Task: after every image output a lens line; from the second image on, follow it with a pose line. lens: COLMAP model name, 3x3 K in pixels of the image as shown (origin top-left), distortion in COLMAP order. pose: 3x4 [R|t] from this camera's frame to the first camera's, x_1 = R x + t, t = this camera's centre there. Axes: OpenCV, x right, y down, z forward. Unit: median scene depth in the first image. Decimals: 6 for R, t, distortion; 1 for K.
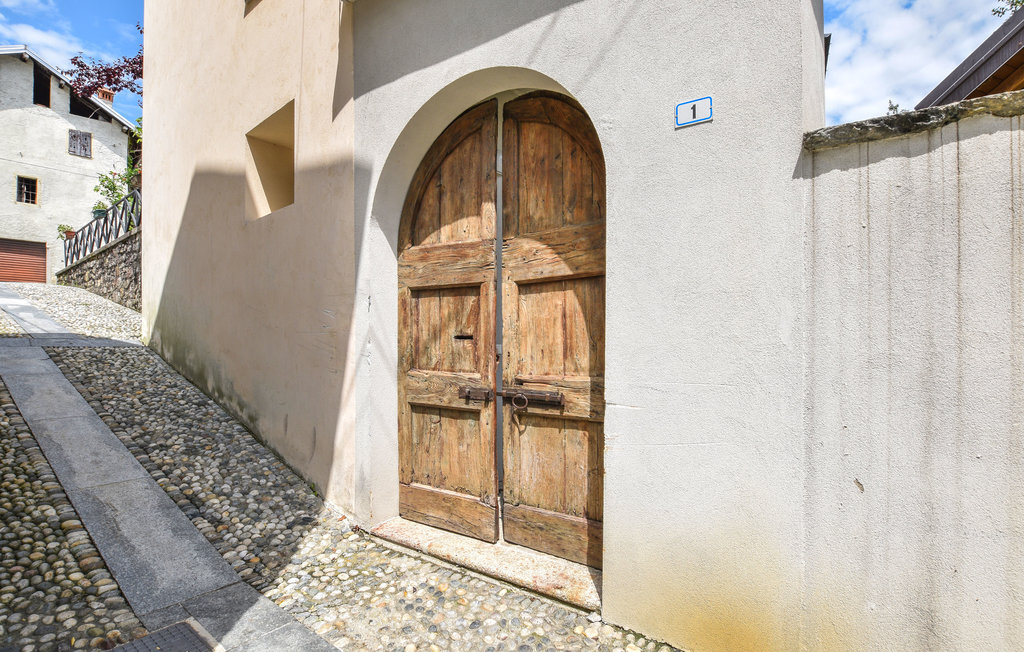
lens RADIAL K [[455.3, 0, 504.7], [0, 455.3, 327.1], [0, 0, 1]] dist [-0.019127, 0.001004]
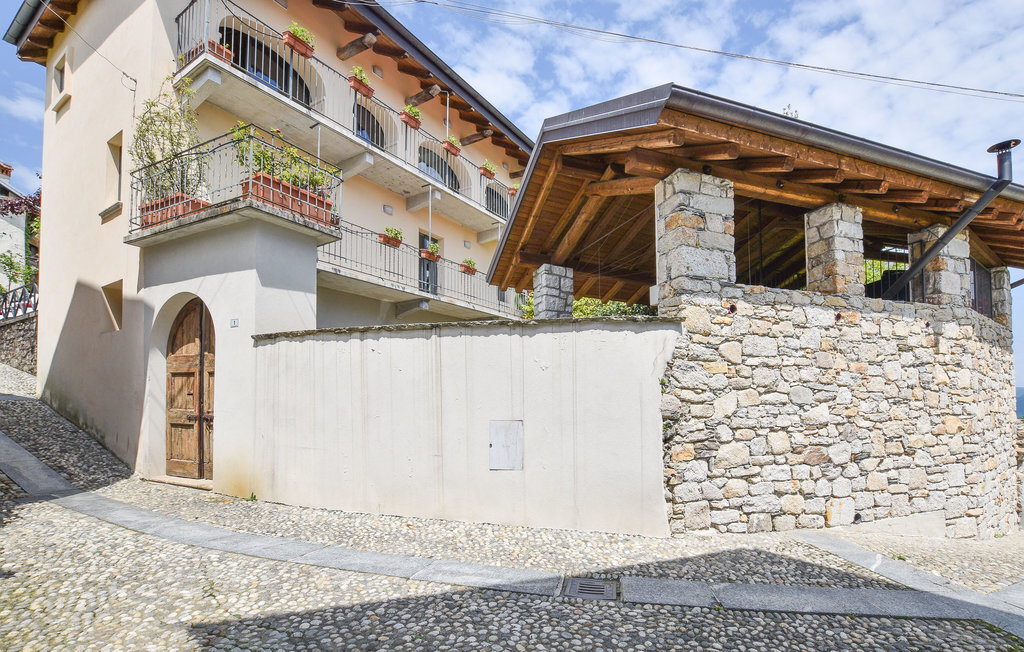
lens RADIAL K [[461.1, 0, 514.5], [0, 461.1, 385.2], [0, 0, 1]] dist [0.001907, 0.000806]
pose [[0.992398, 0.014260, 0.122238, 0.909451], [-0.012706, 0.999828, -0.013487, -0.010022], [-0.122409, 0.011832, 0.992409, -1.124774]]
